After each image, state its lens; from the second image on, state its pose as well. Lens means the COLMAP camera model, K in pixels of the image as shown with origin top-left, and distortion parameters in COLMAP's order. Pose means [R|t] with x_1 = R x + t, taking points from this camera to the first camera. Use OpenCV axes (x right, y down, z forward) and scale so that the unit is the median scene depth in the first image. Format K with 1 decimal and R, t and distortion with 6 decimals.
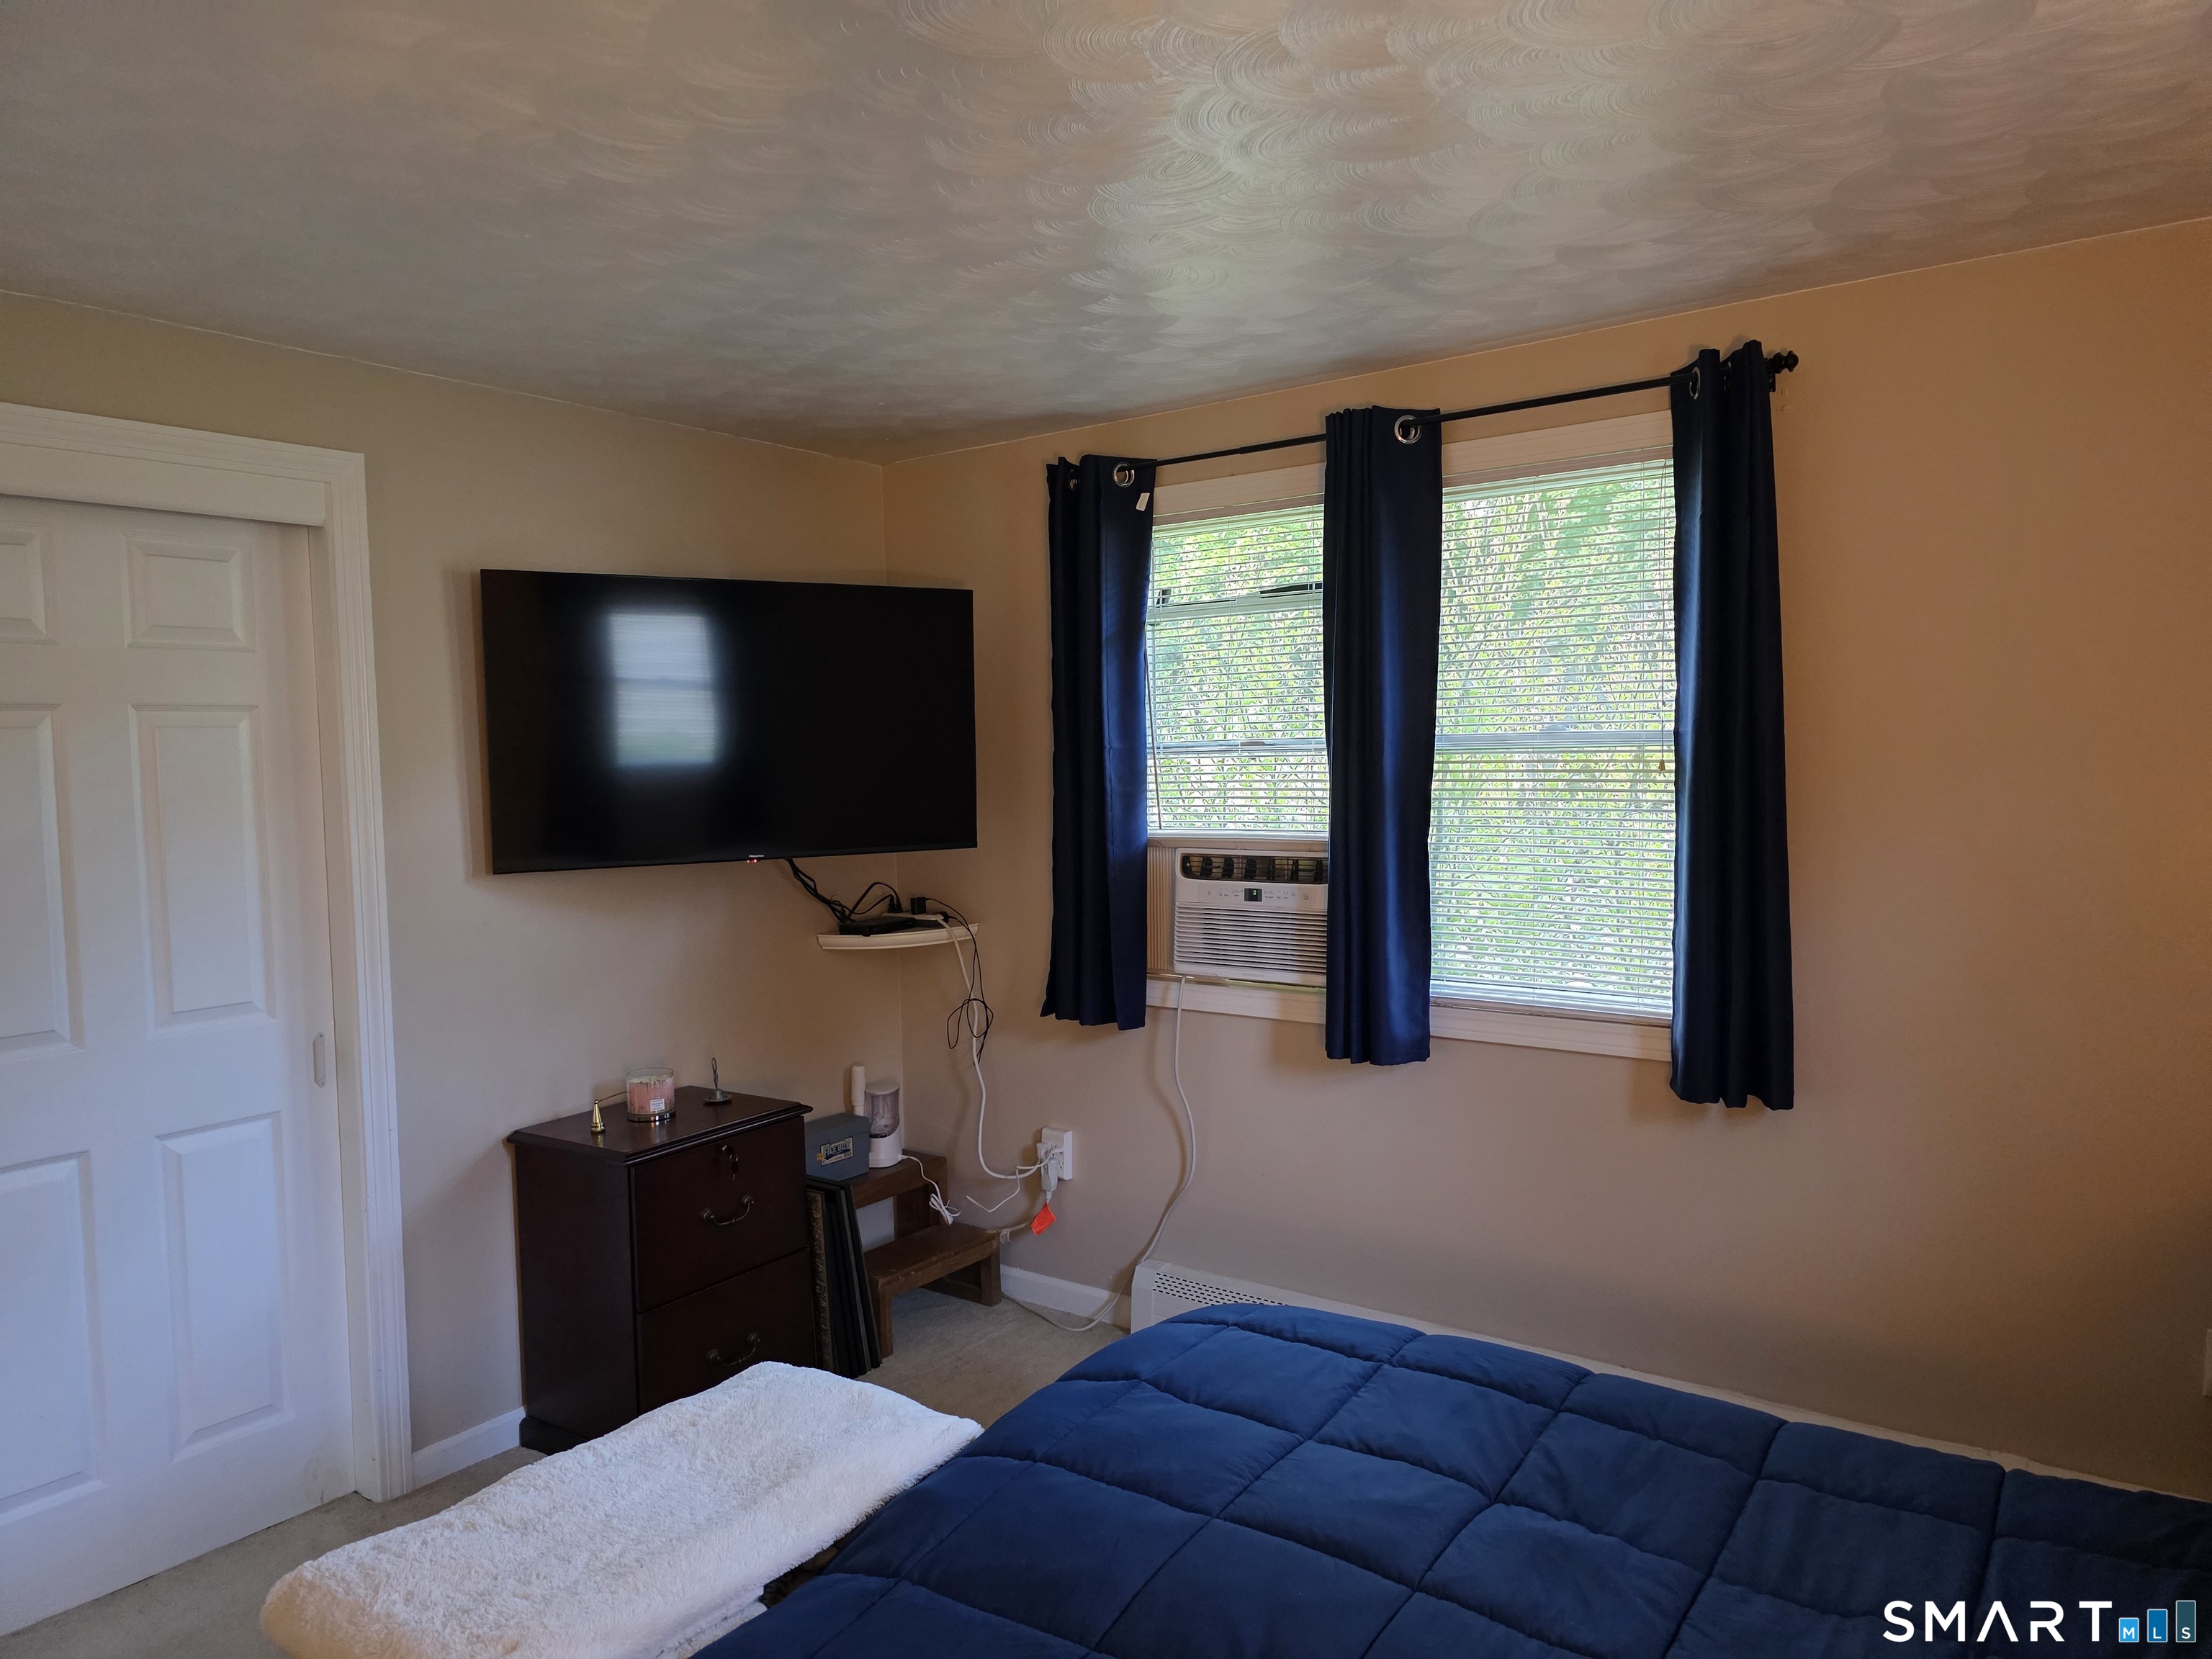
lens RADIAL K [[1484.9, 0, 1104.3], [0, 1484.9, 835.7], [0, 0, 1]] dist [0.062107, -0.059440]
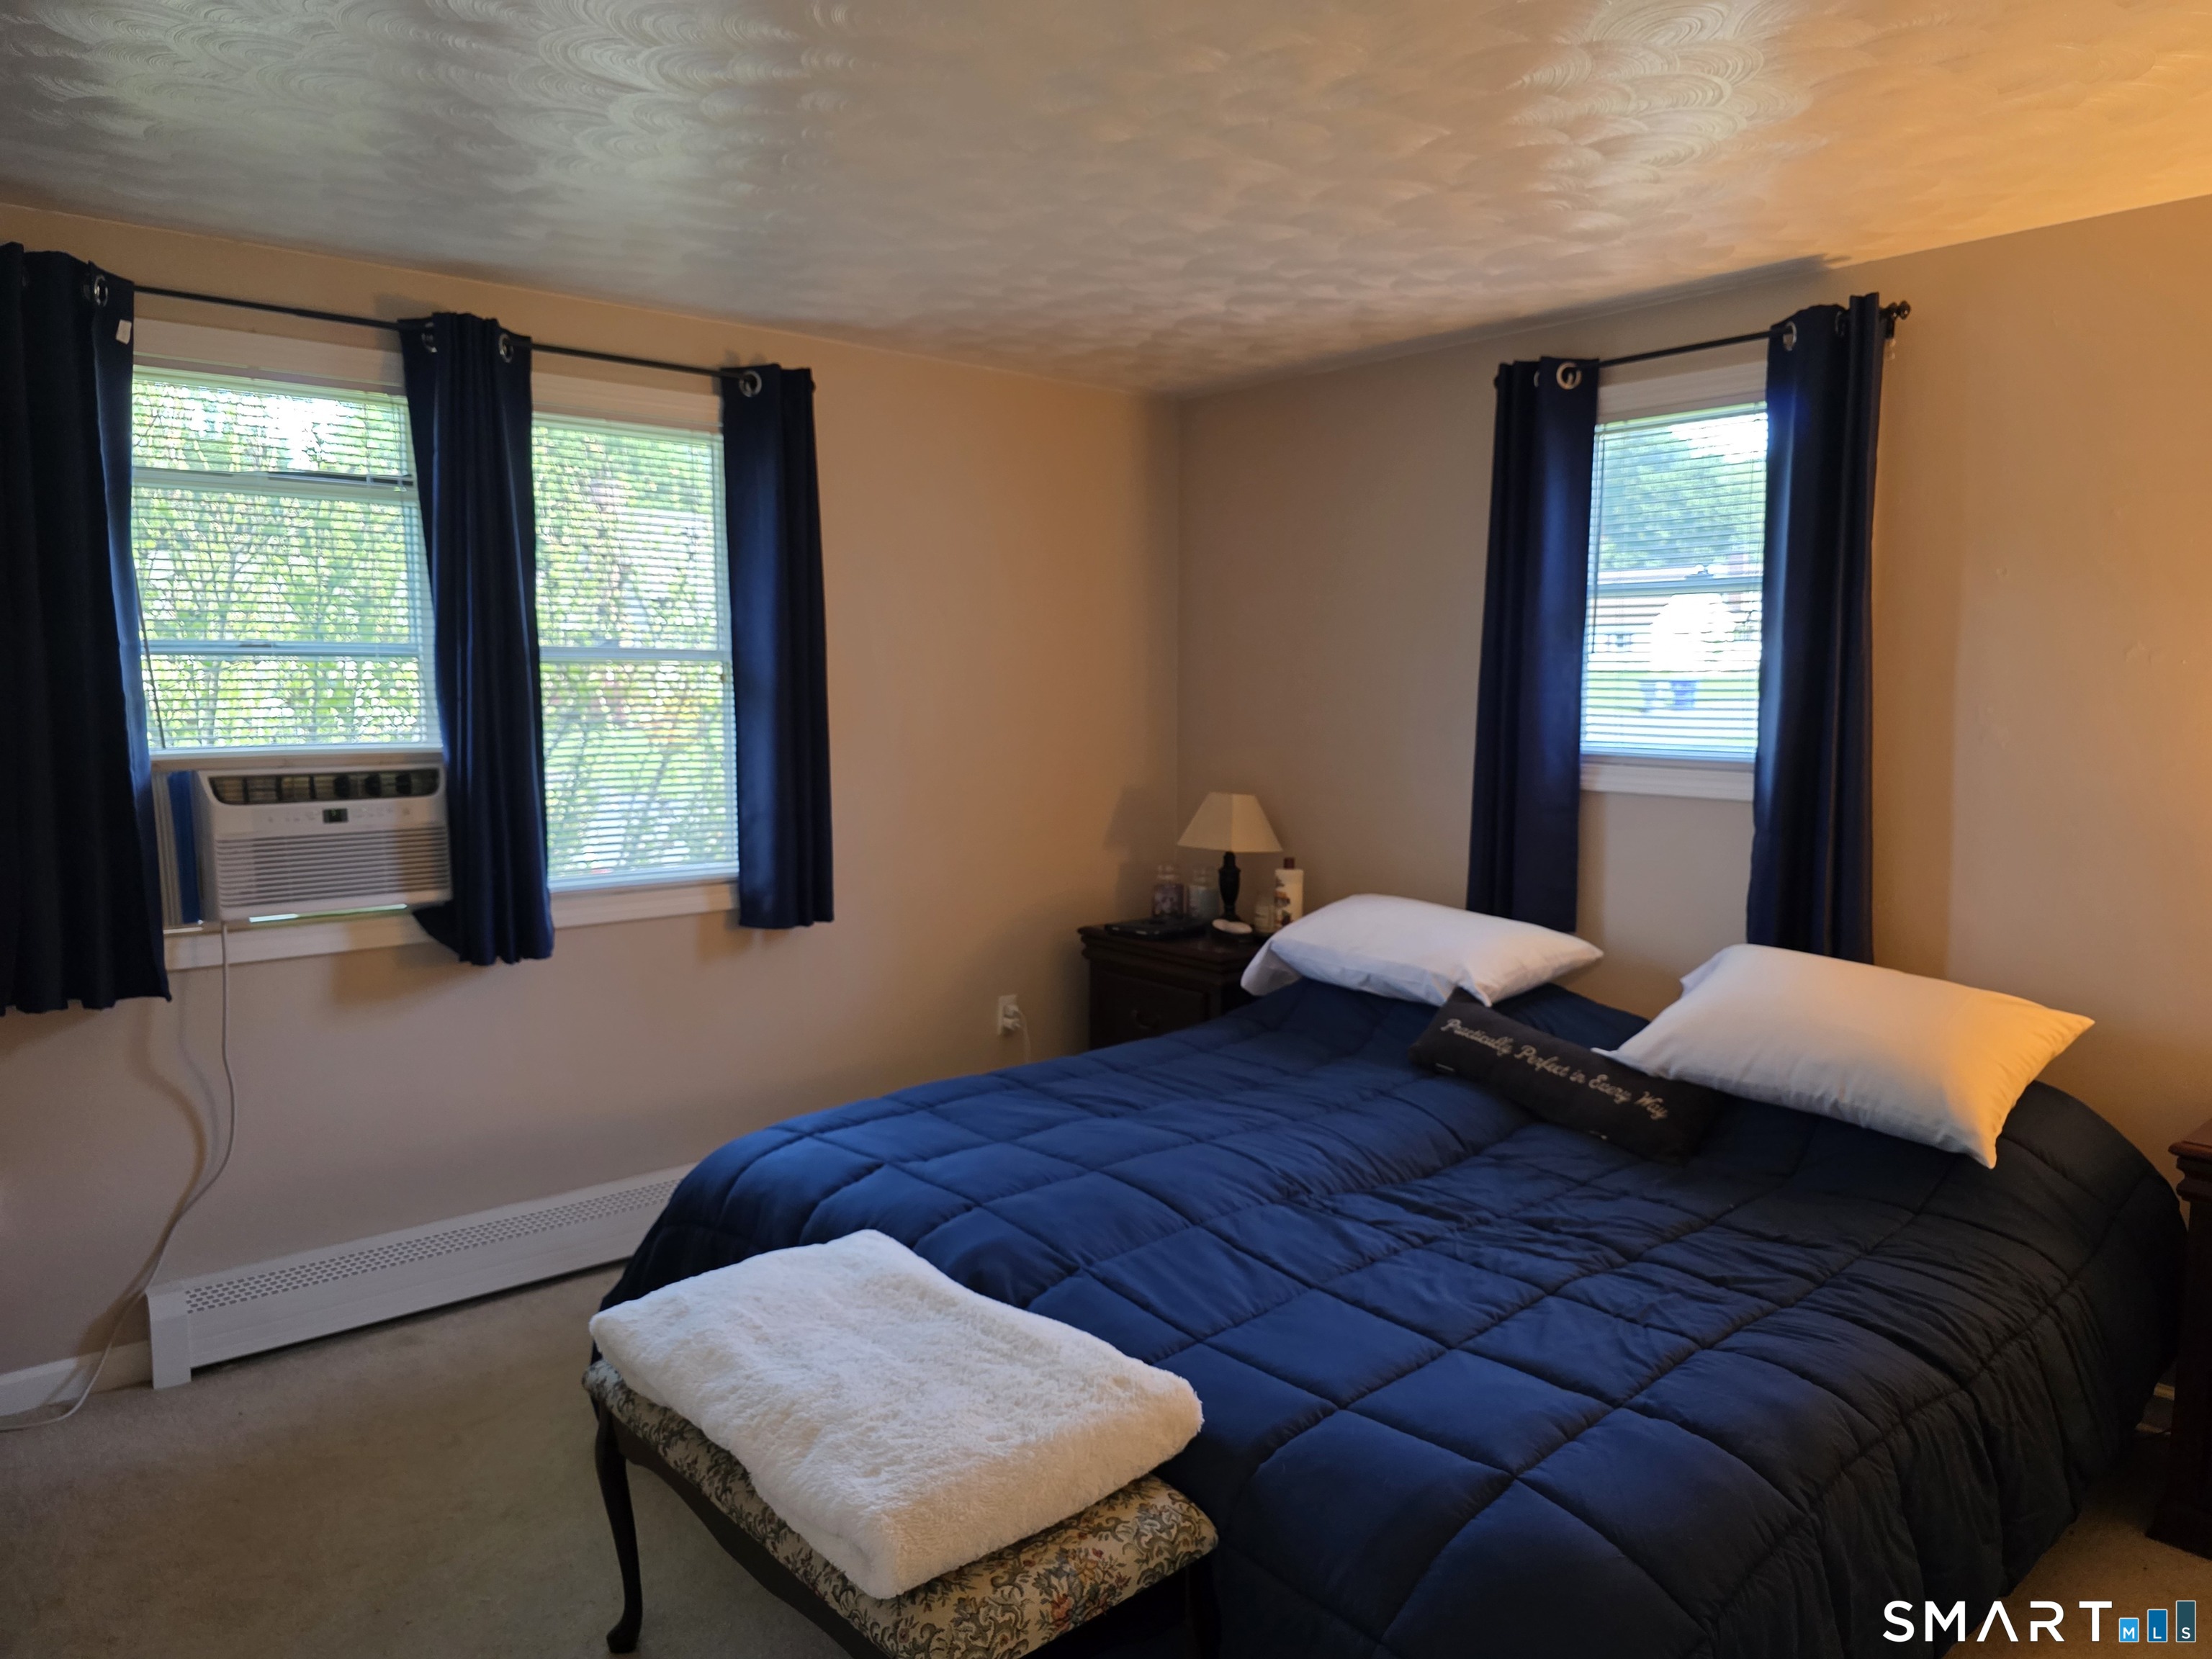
lens RADIAL K [[1484.9, 0, 1104.7], [0, 1484.9, 829.0], [0, 0, 1]] dist [0.062107, -0.059440]
pose [[0.228532, -0.085393, 0.969784, -0.701036], [0.043160, 0.996055, 0.077536, -0.002895], [-0.972579, 0.024137, 0.231316, 0.346603]]
